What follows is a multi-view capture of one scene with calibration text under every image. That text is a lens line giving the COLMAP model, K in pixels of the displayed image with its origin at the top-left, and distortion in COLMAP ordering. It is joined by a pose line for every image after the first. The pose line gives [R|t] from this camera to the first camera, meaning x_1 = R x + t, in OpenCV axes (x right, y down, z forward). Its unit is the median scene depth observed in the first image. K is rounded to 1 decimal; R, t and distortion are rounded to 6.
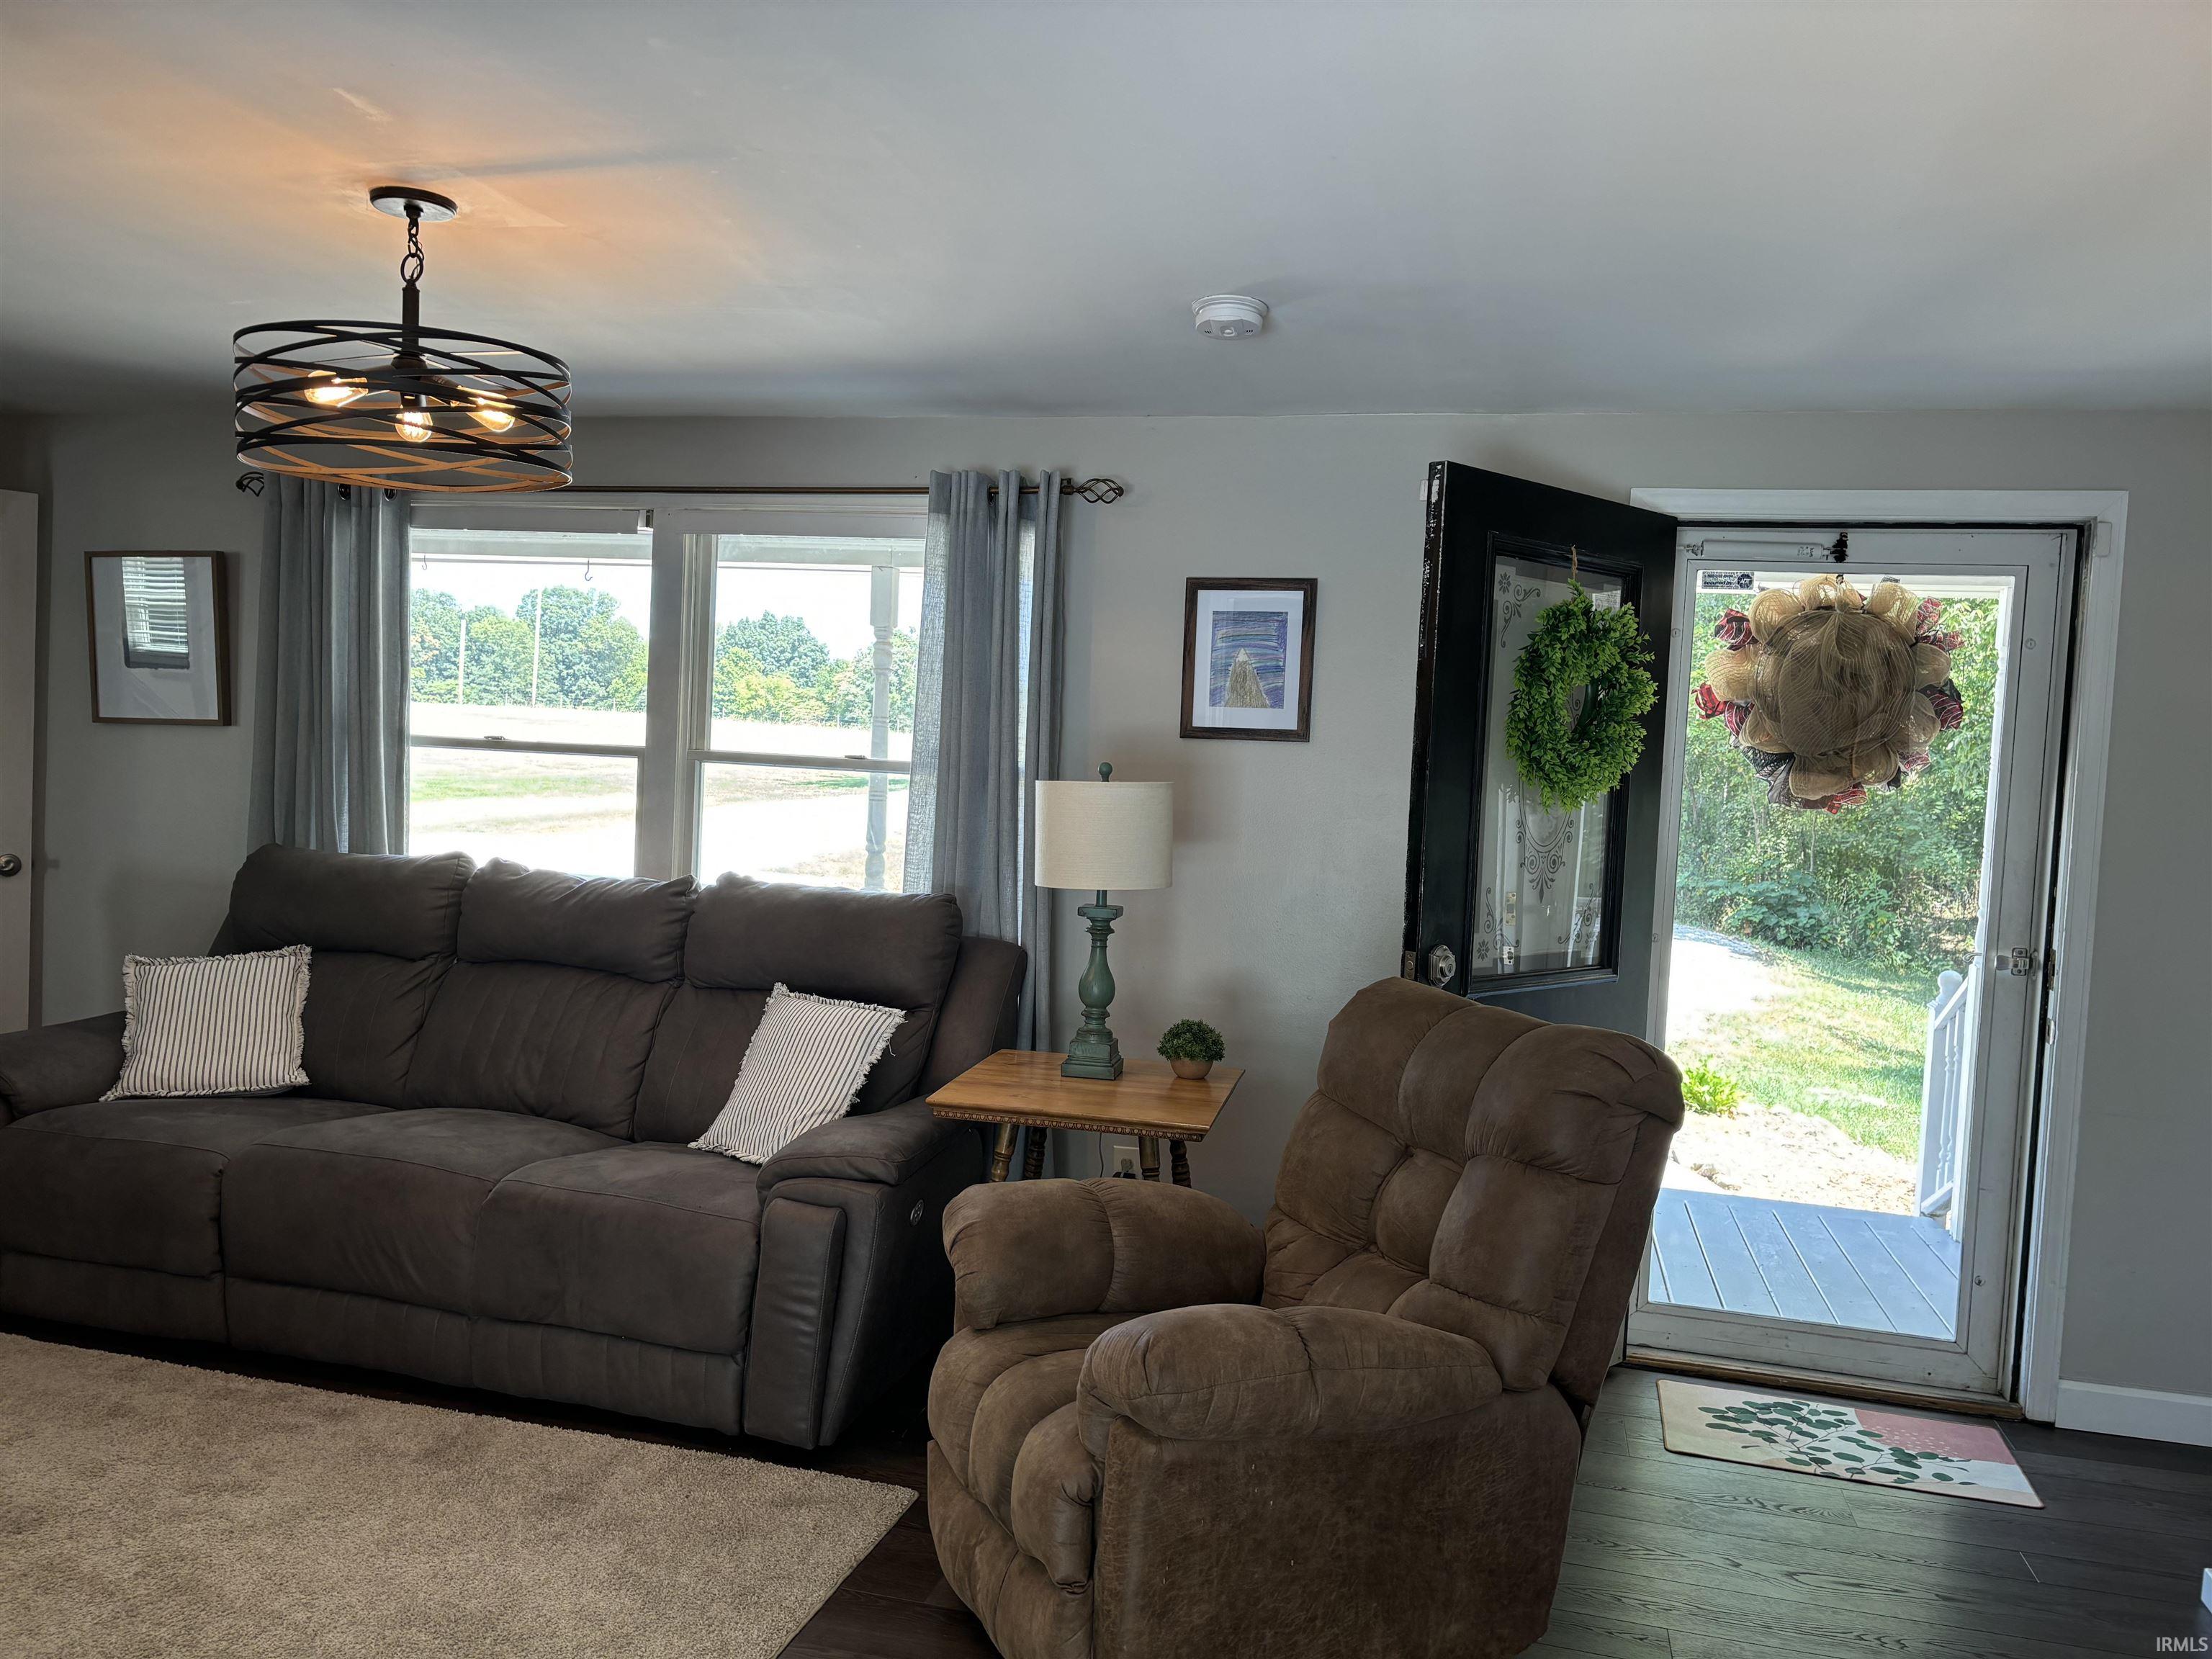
lens RADIAL K [[1659.0, 0, 1093.3], [0, 1659.0, 826.9], [0, 0, 1]] dist [0.015218, -0.062964]
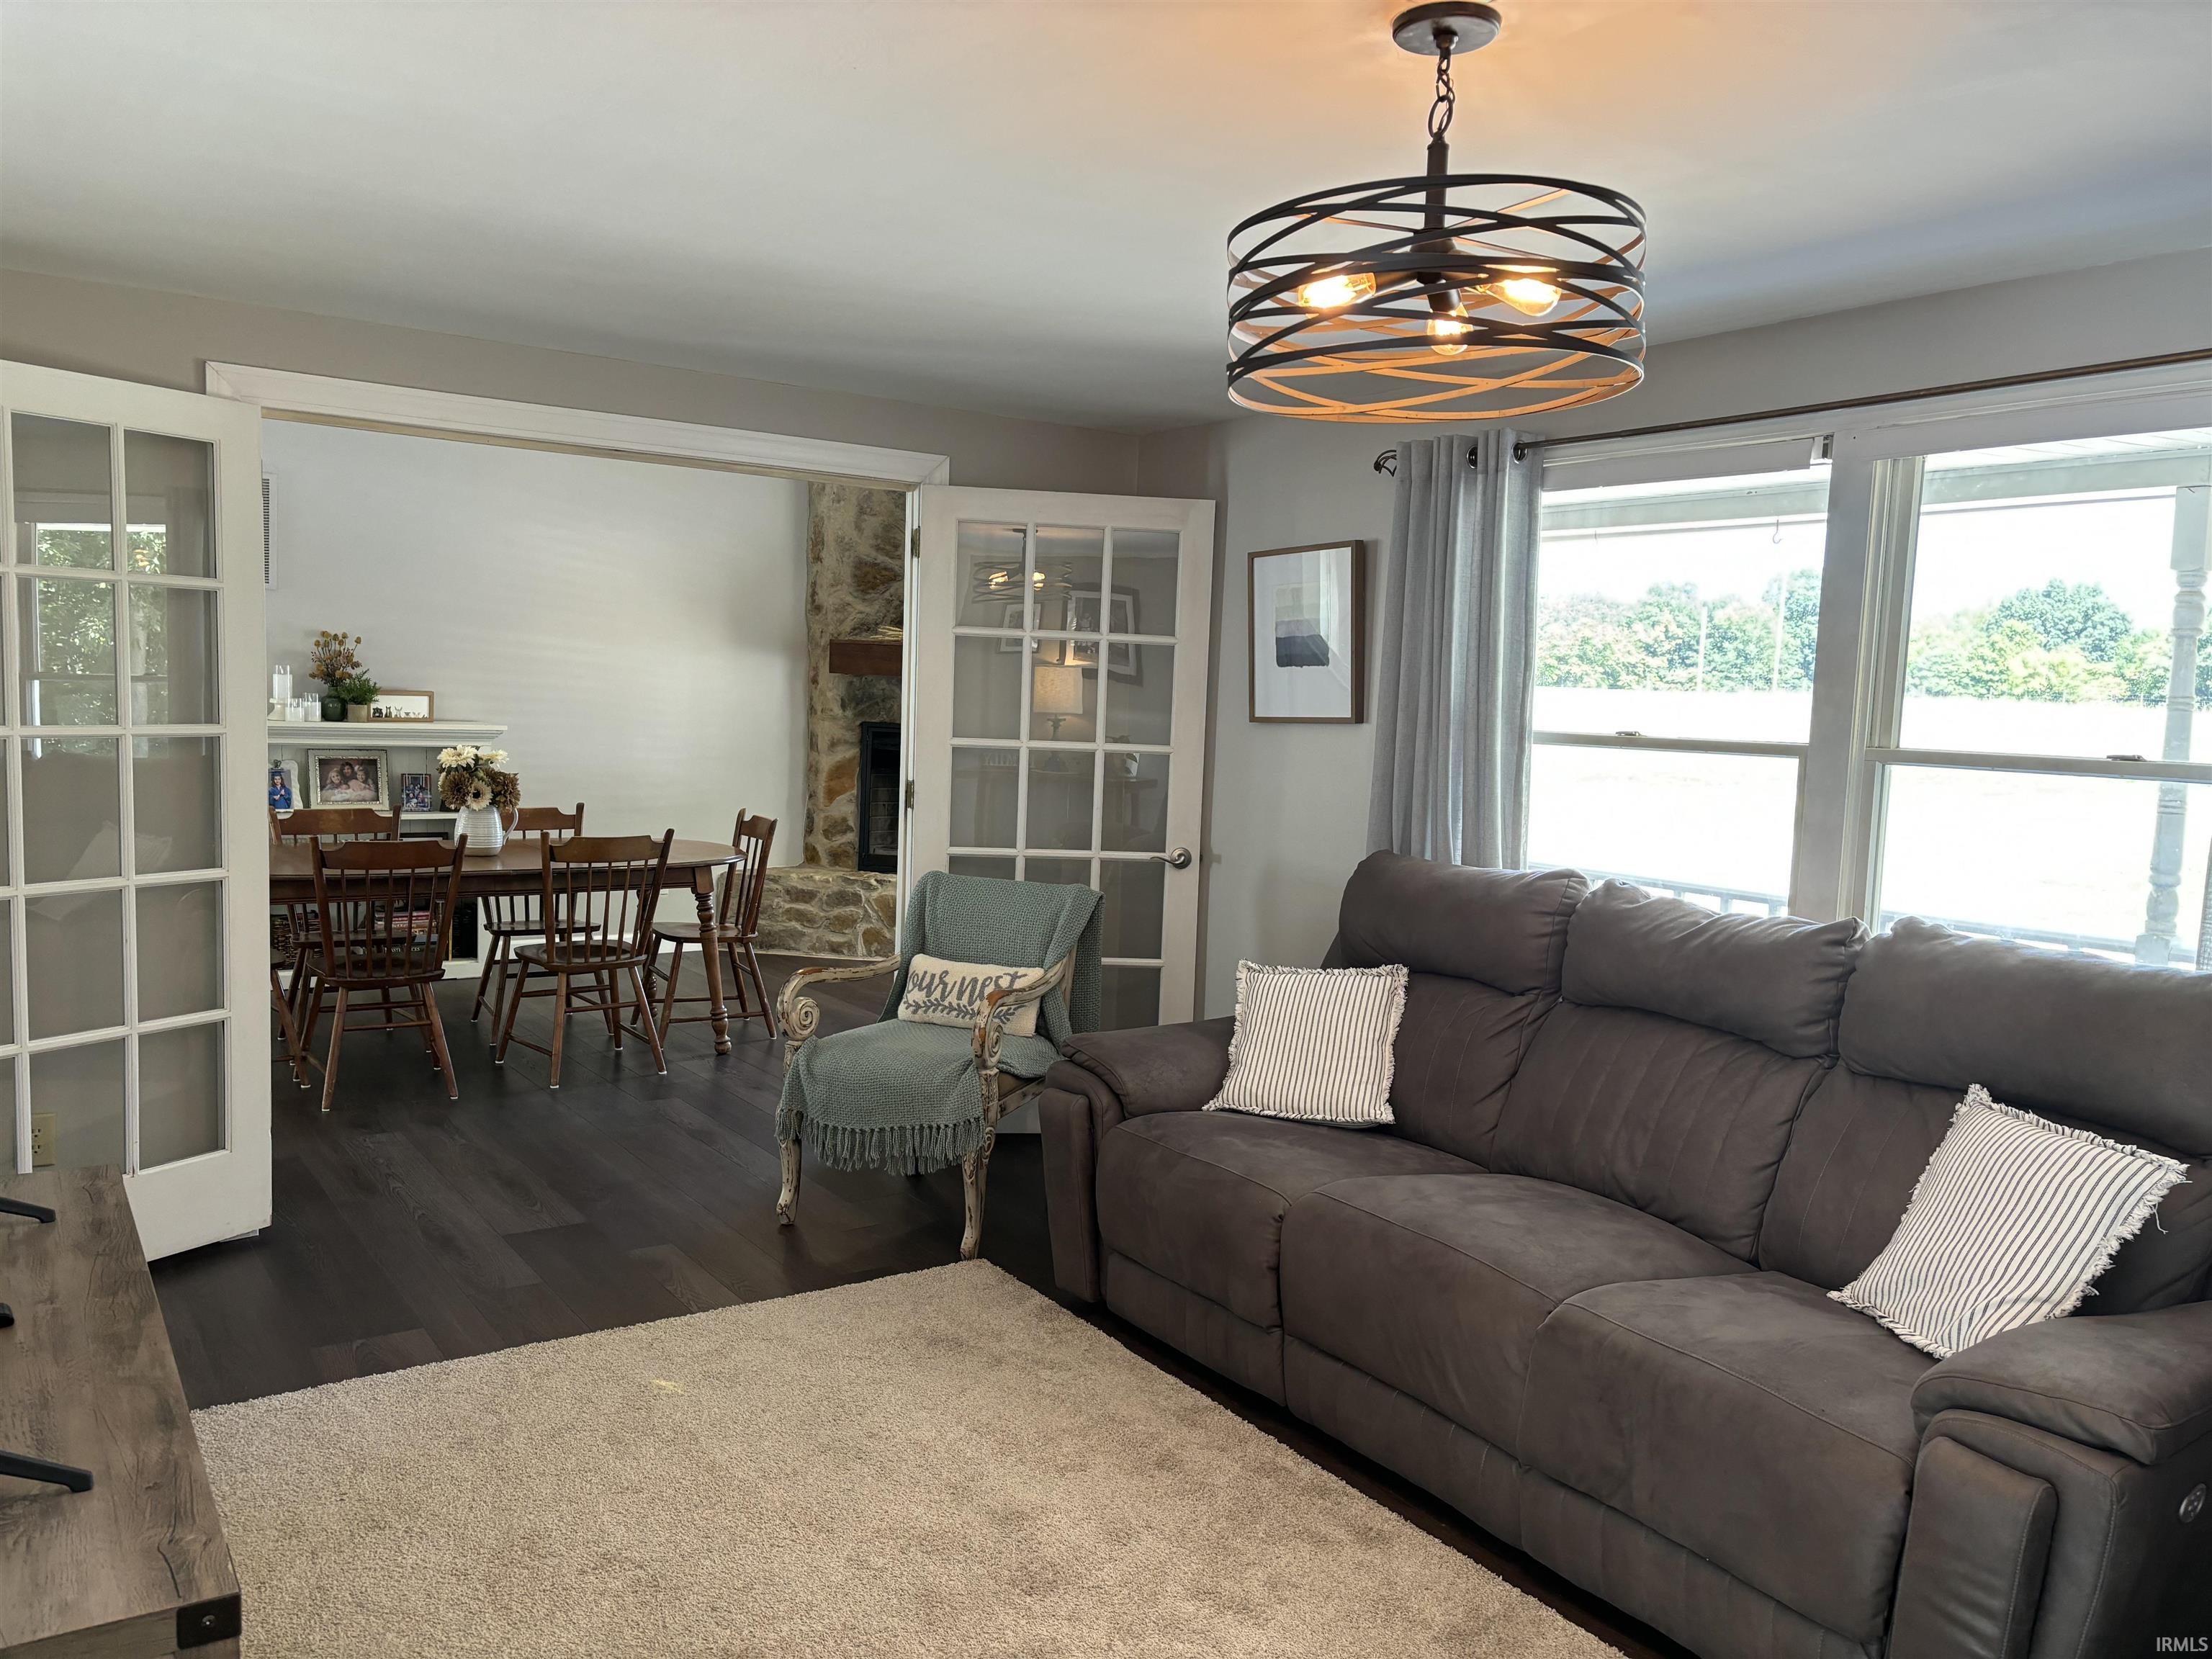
lens RADIAL K [[1660.9, 0, 1104.1], [0, 1660.9, 843.0], [0, 0, 1]] dist [0.056848, -0.058873]
pose [[0.762474, 0.035968, -0.646019, -0.017535], [-0.025208, 0.999347, 0.025888, -0.017112], [0.646528, -0.003454, 0.762882, 0.234308]]
